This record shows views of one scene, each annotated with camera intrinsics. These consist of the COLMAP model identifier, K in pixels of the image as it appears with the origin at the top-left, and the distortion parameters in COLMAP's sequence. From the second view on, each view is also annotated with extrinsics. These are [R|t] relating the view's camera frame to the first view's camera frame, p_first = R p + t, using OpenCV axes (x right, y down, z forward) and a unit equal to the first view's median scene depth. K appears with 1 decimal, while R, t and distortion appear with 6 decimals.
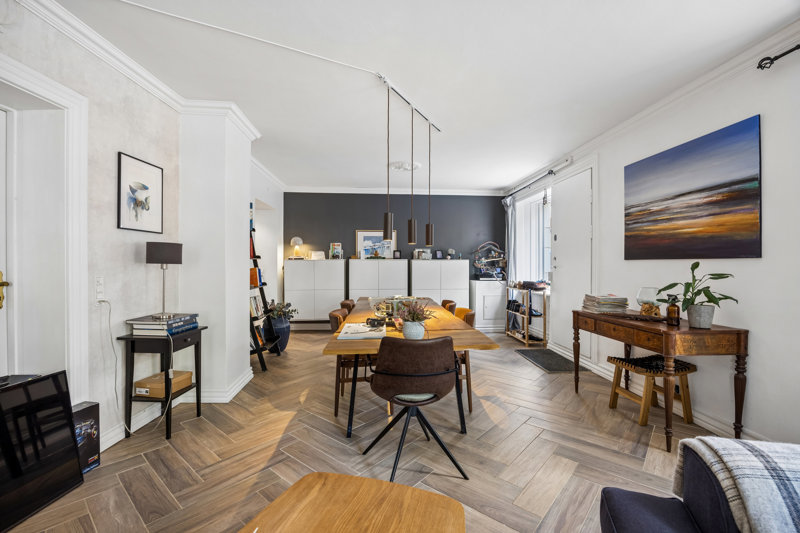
lens RADIAL K [[363.8, 0, 400.1], [0, 363.8, 265.4], [0, 0, 1]] dist [-0.000176, -0.000041]
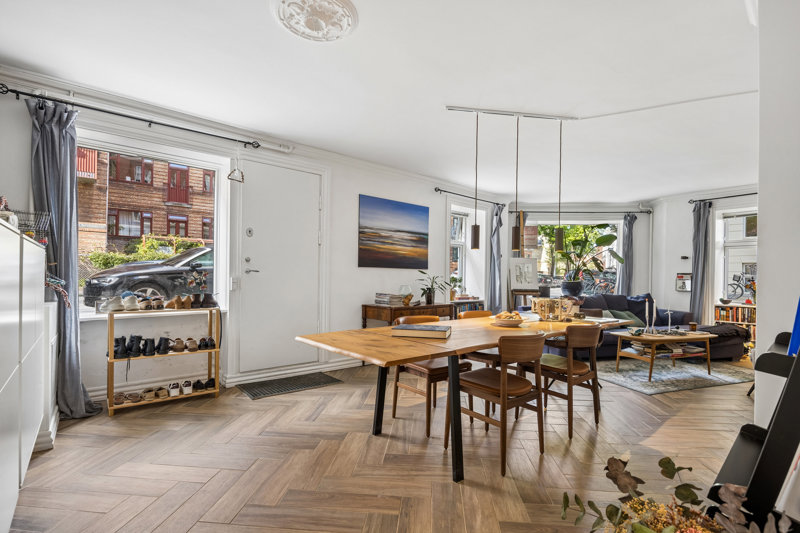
lens RADIAL K [[368.8, 0, 422.4], [0, 368.8, 279.0], [0, 0, 1]] dist [-0.001997, -0.000154]
pose [[-0.620605, -0.013956, 0.783999, -0.607325], [-0.013041, 0.999887, 0.007476, 0.016319], [-0.784015, -0.005585, -0.620716, 1.829897]]
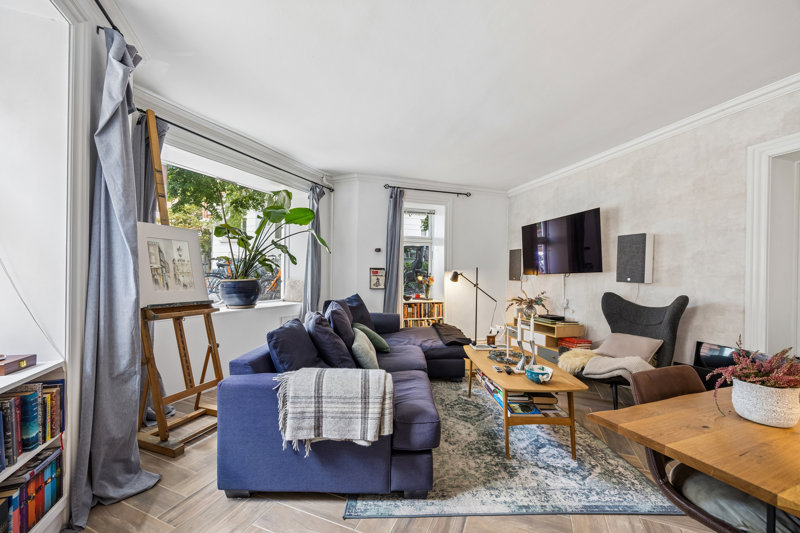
lens RADIAL K [[315.9, 0, 402.6], [0, 315.9, 274.9], [0, 0, 1]] dist [0.003117, 0.000567]
pose [[-0.957429, -0.013895, -0.288333, 0.444374], [-0.015501, 0.999874, 0.003288, 0.006663], [0.288251, 0.007618, -0.957525, 0.876276]]
